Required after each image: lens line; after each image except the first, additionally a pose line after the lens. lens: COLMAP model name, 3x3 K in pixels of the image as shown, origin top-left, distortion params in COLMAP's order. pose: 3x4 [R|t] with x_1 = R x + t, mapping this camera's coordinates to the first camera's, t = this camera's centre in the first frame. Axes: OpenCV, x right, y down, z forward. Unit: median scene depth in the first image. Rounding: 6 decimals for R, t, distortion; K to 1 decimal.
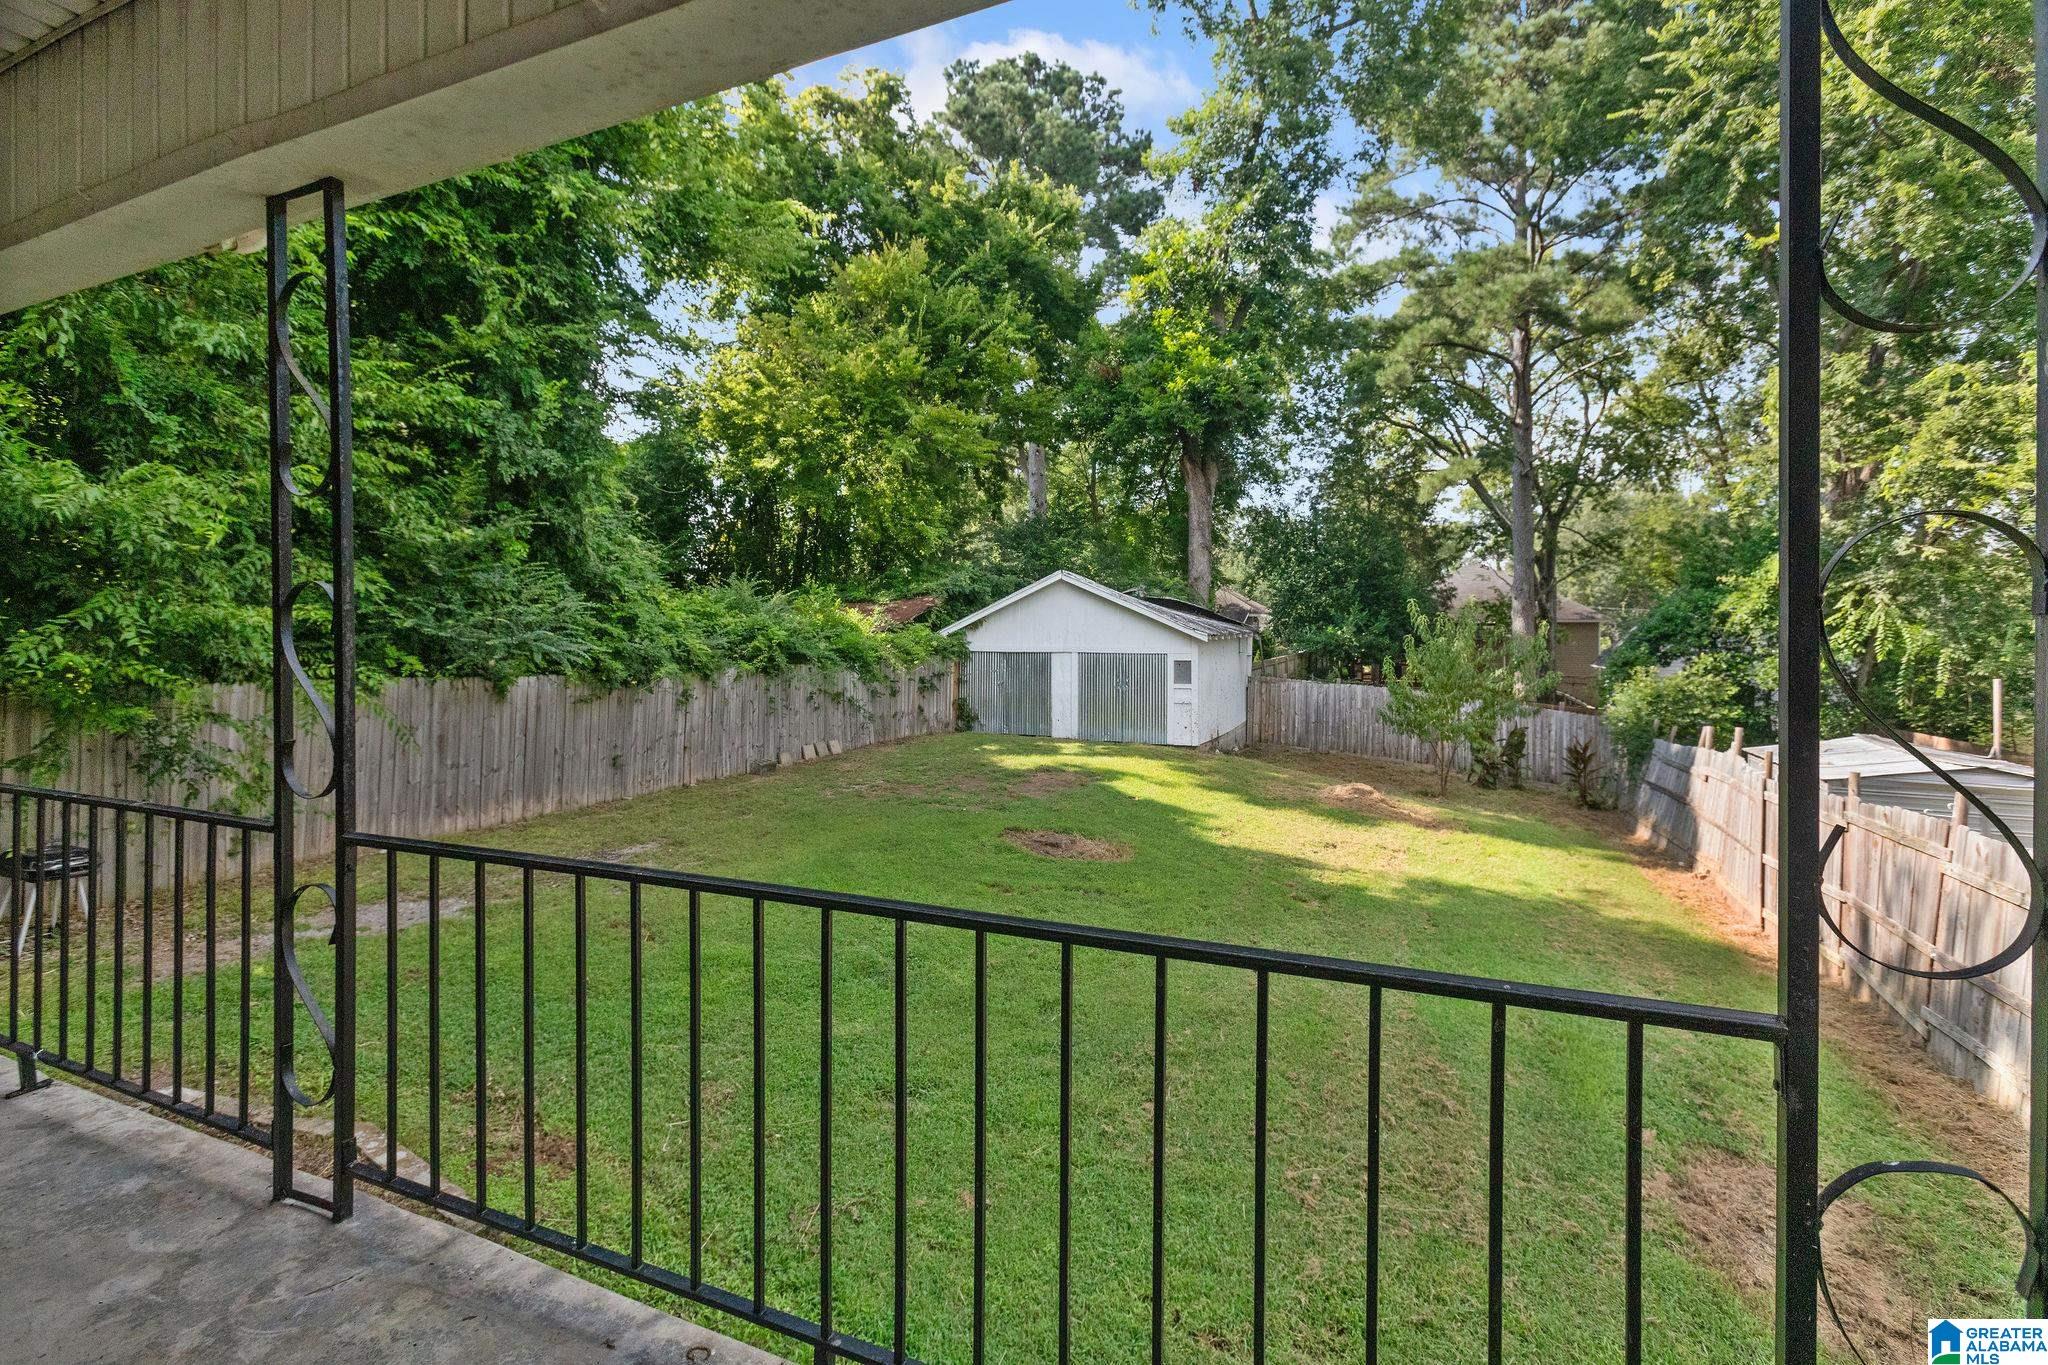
lens RADIAL K [[947.9, 0, 1020.4], [0, 947.9, 657.0], [0, 0, 1]] dist [-0.029301, 0.042487]
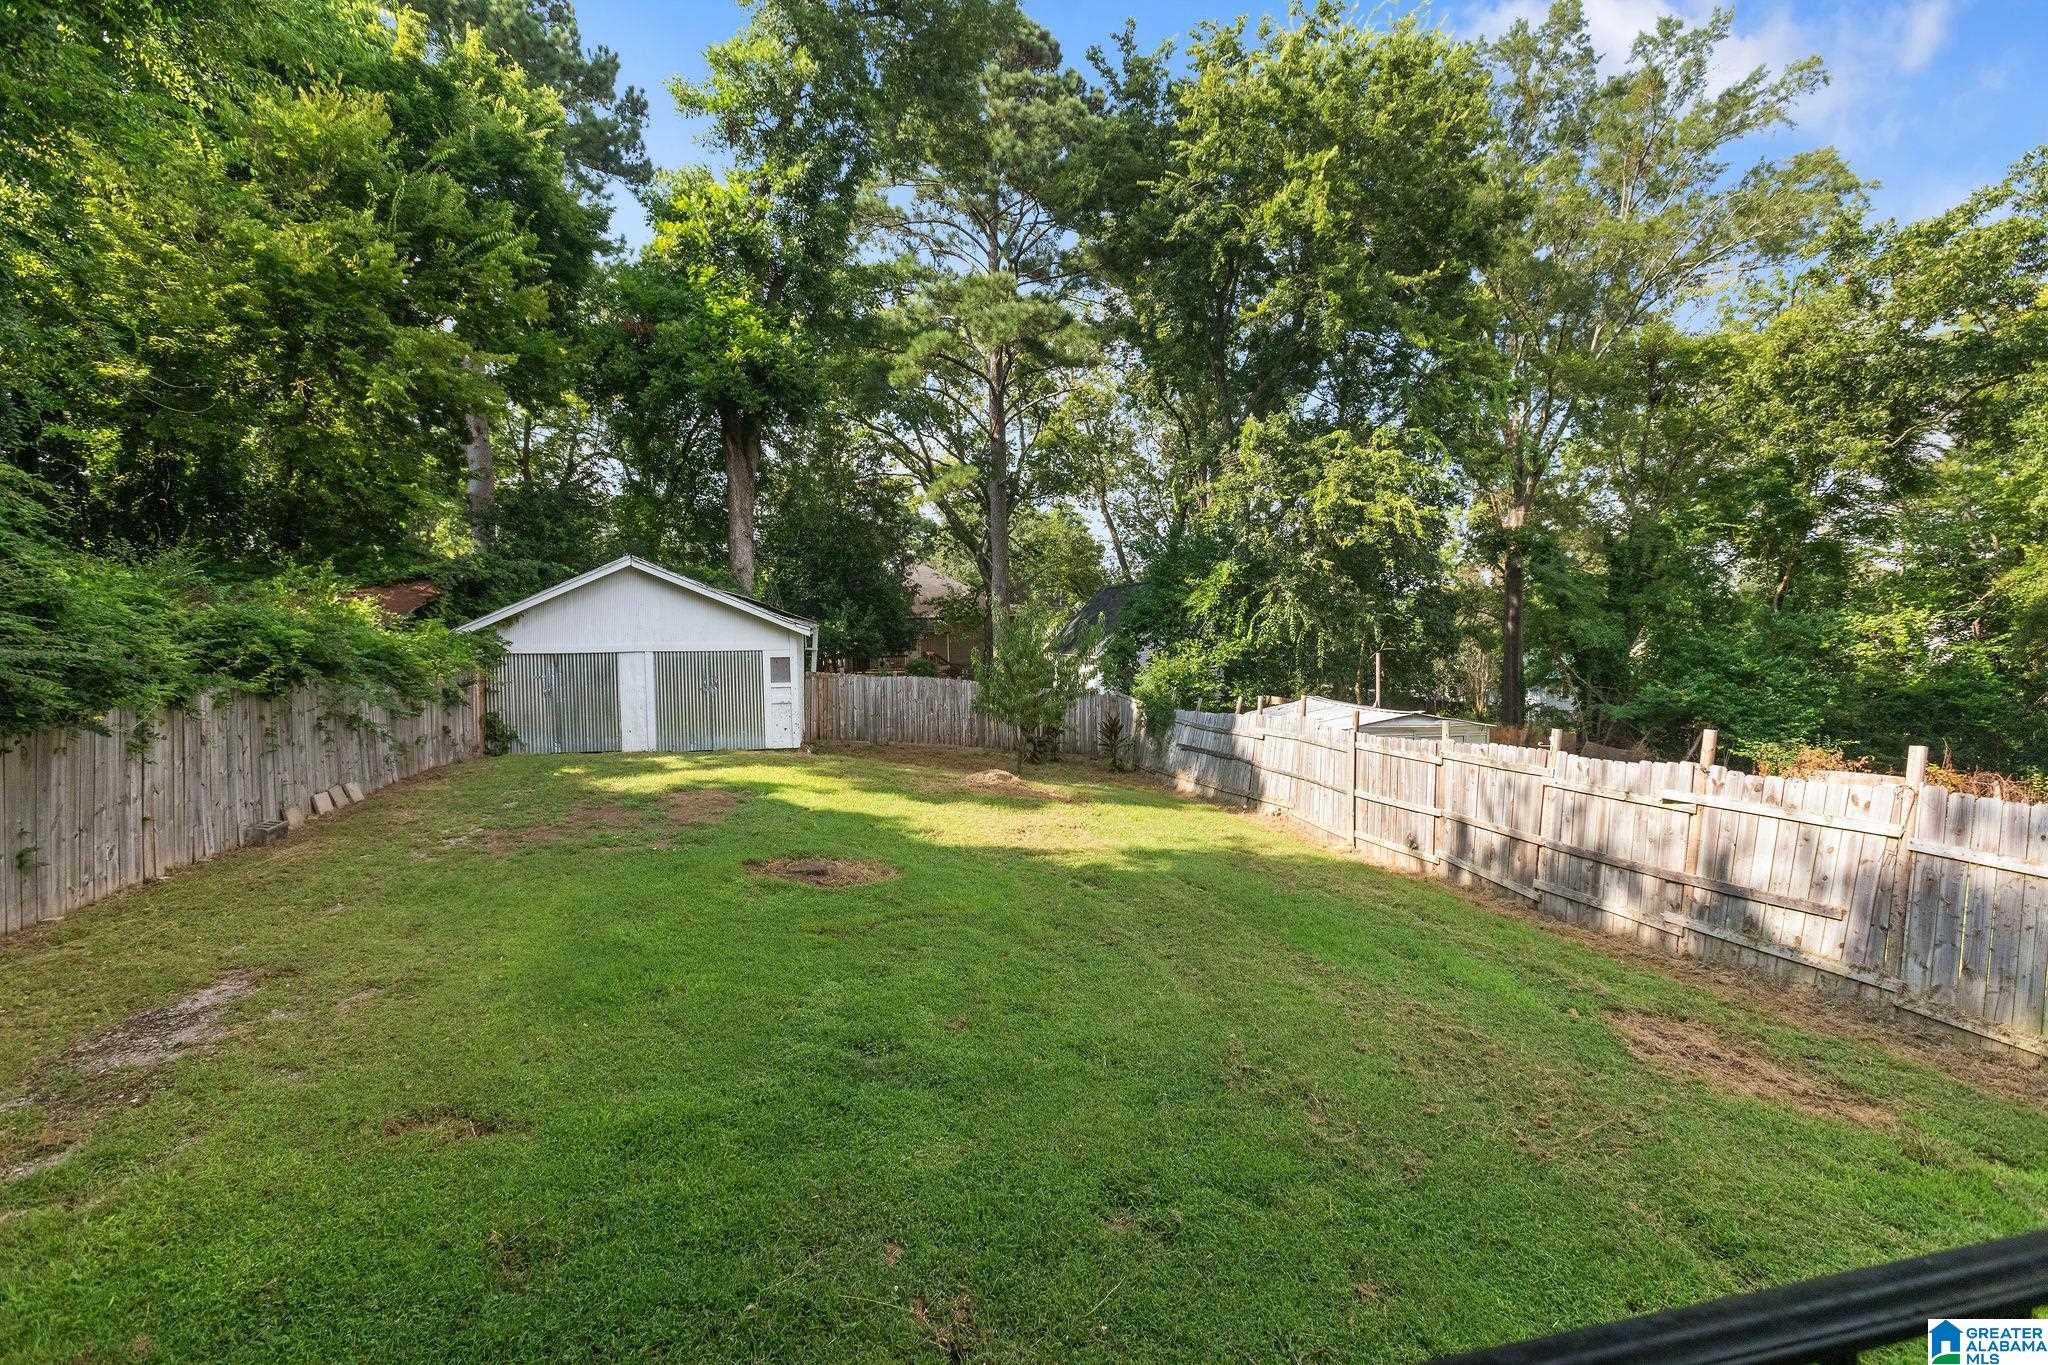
lens RADIAL K [[937.0, 0, 1024.0], [0, 937.0, 682.5], [0, 0, 1]] dist [0.000569, 0.013348]
pose [[0.809544, -0.044304, 0.585384, -0.164619], [0.025629, 0.998865, 0.040154, -0.002142], [-0.586499, -0.017503, 0.809761, 0.110724]]
